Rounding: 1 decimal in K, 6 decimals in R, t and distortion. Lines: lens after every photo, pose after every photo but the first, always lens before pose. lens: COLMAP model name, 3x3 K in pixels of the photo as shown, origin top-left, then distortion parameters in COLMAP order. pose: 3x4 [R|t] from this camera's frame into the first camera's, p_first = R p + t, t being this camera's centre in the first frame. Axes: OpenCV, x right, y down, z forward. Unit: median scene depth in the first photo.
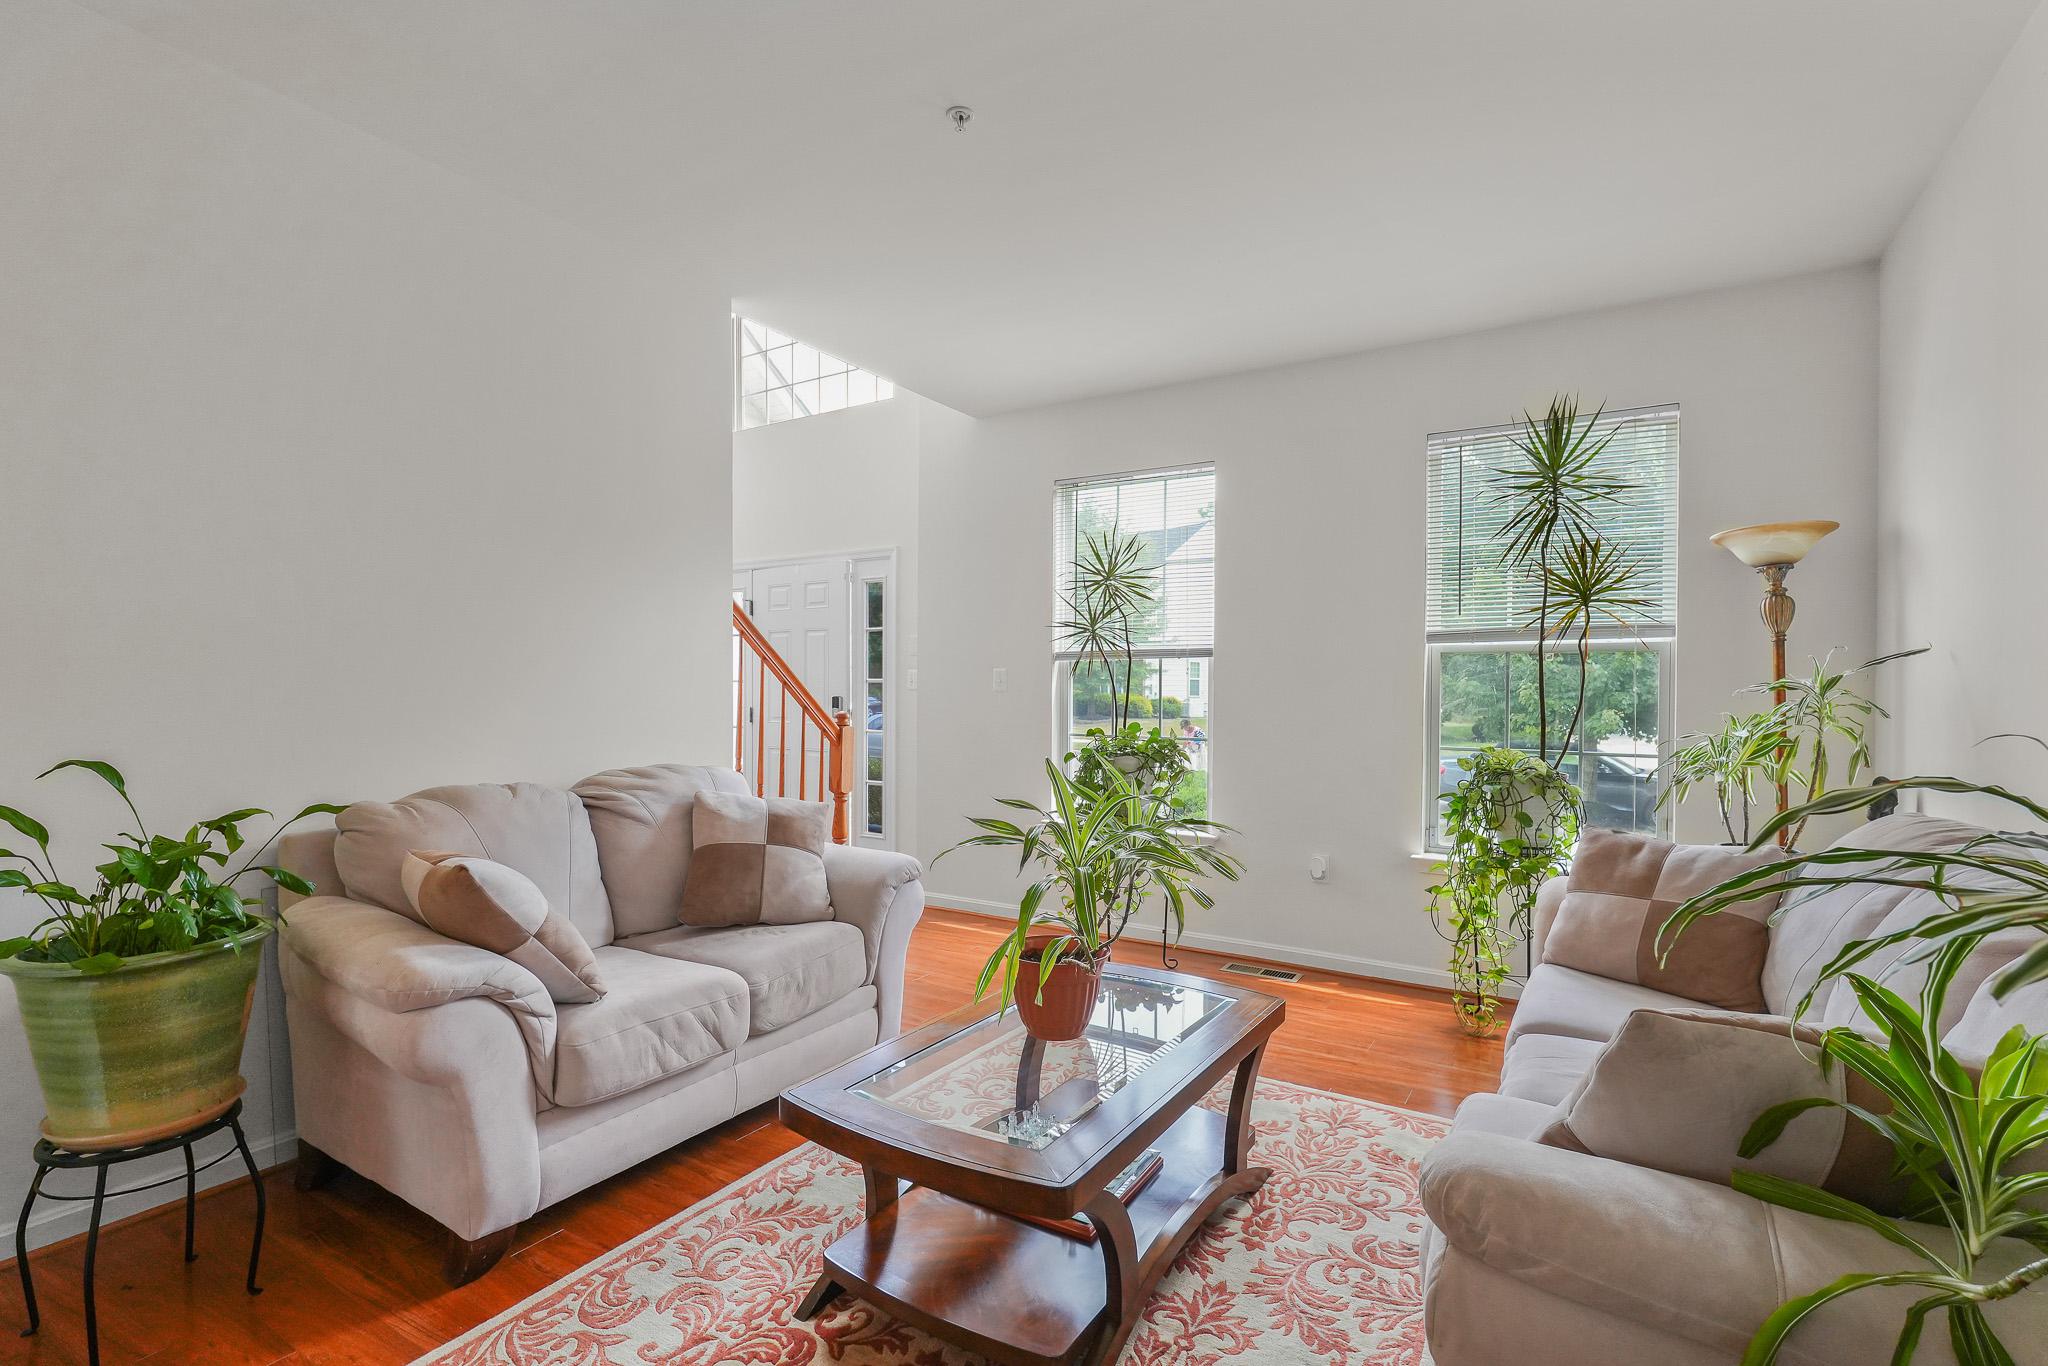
lens RADIAL K [[947.6, 0, 1026.9], [0, 947.6, 675.8], [0, 0, 1]] dist [0.003249, -0.000255]
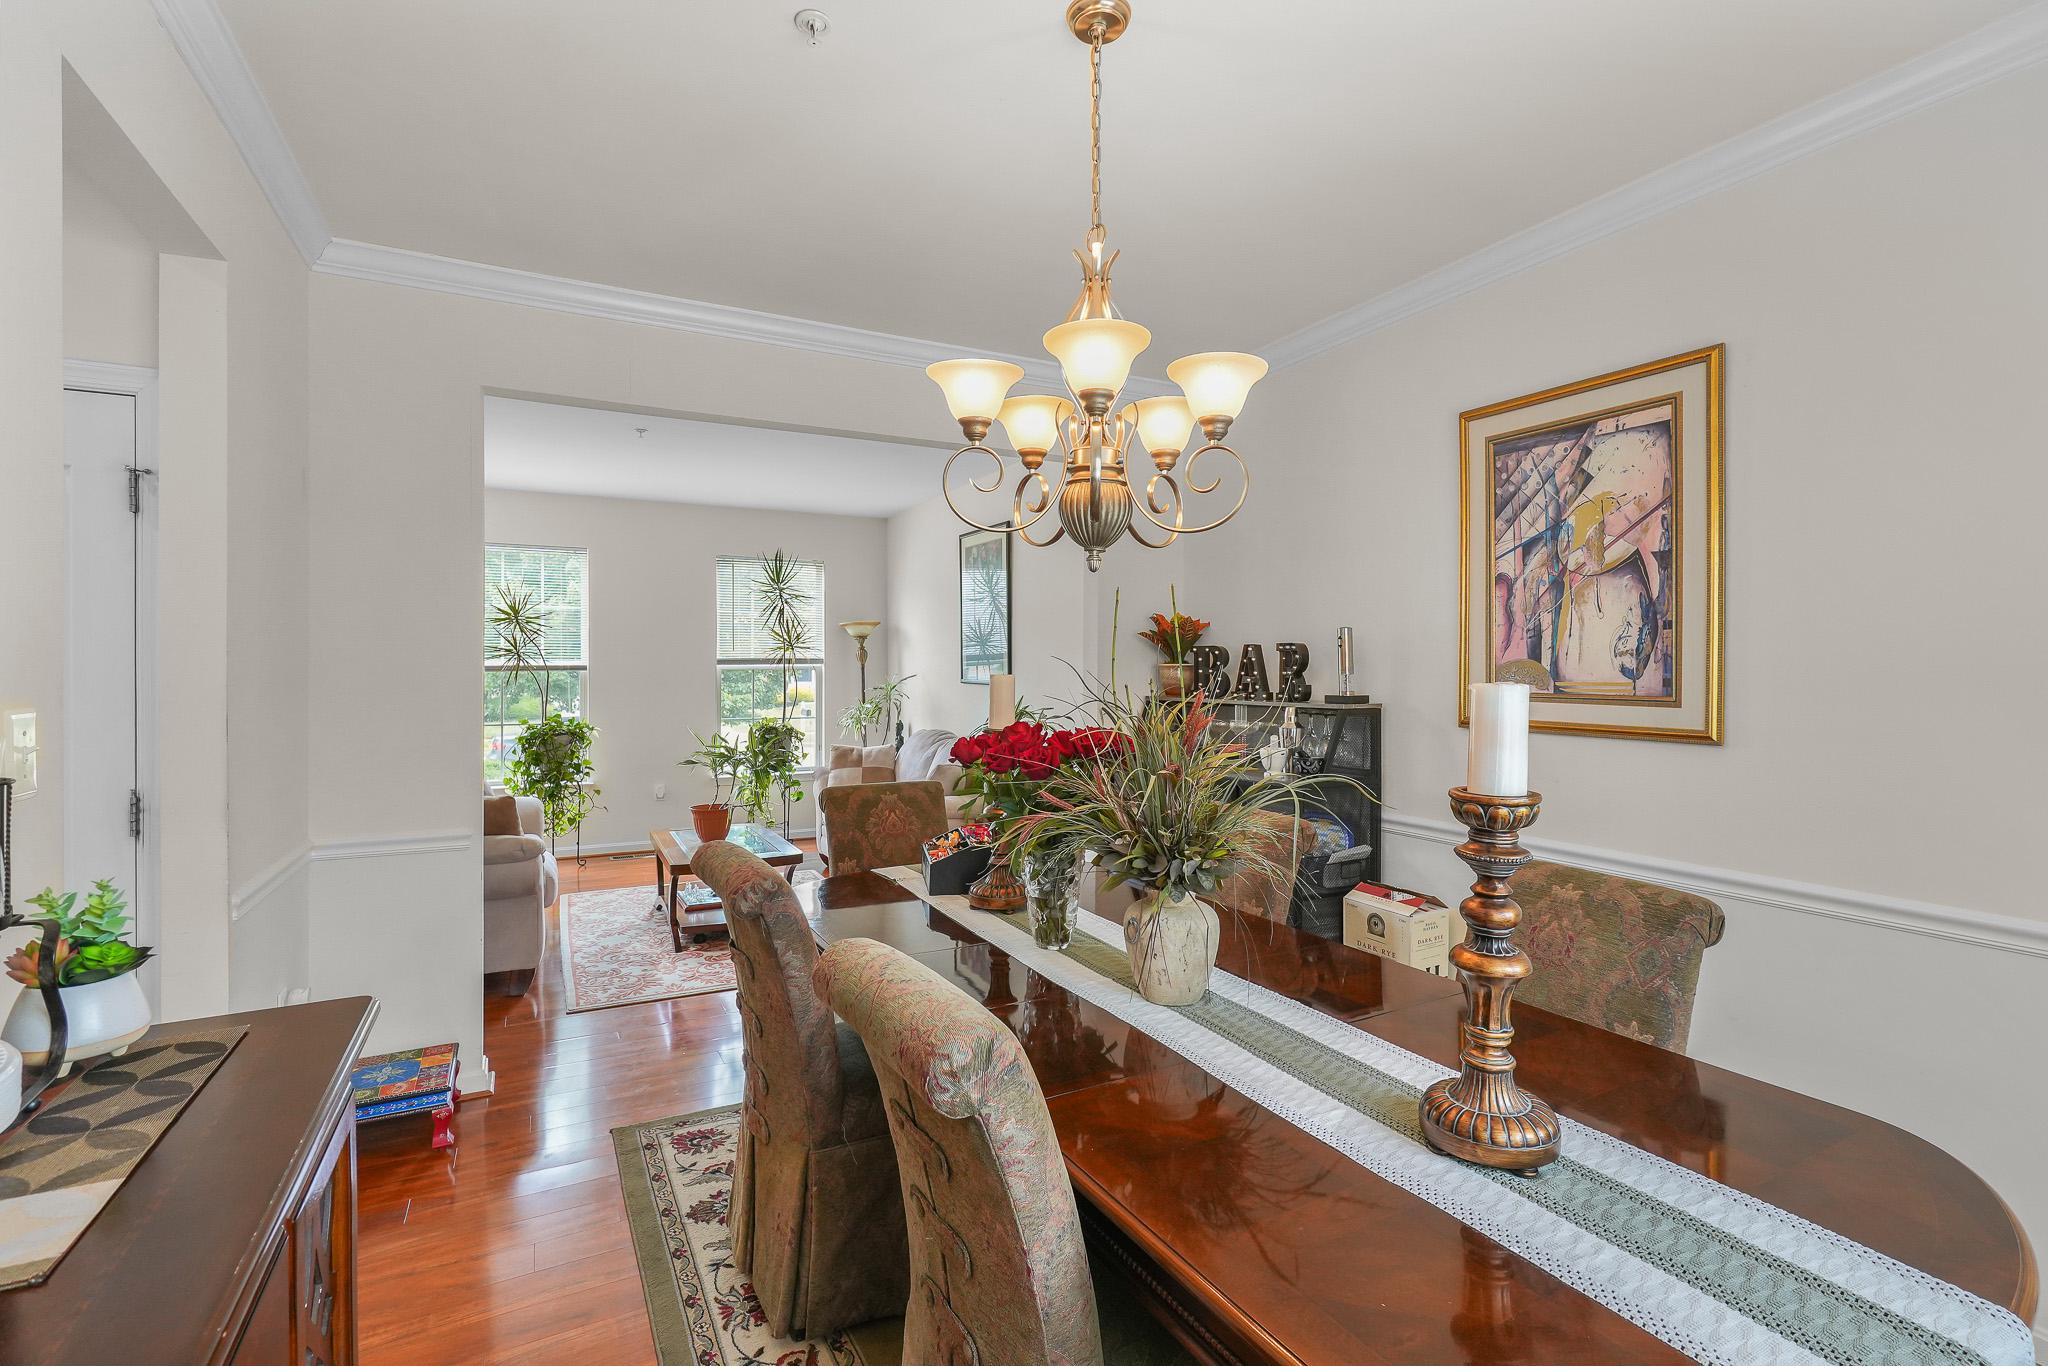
lens RADIAL K [[947.6, 0, 1025.1], [0, 947.6, 678.7], [0, 0, 1]] dist [0.003249, -0.000255]
pose [[0.500534, -0.009919, 0.865660, -1.115815], [-0.009461, 0.999812, 0.016927, -0.054058], [-0.865665, -0.016663, 0.500346, -0.588935]]
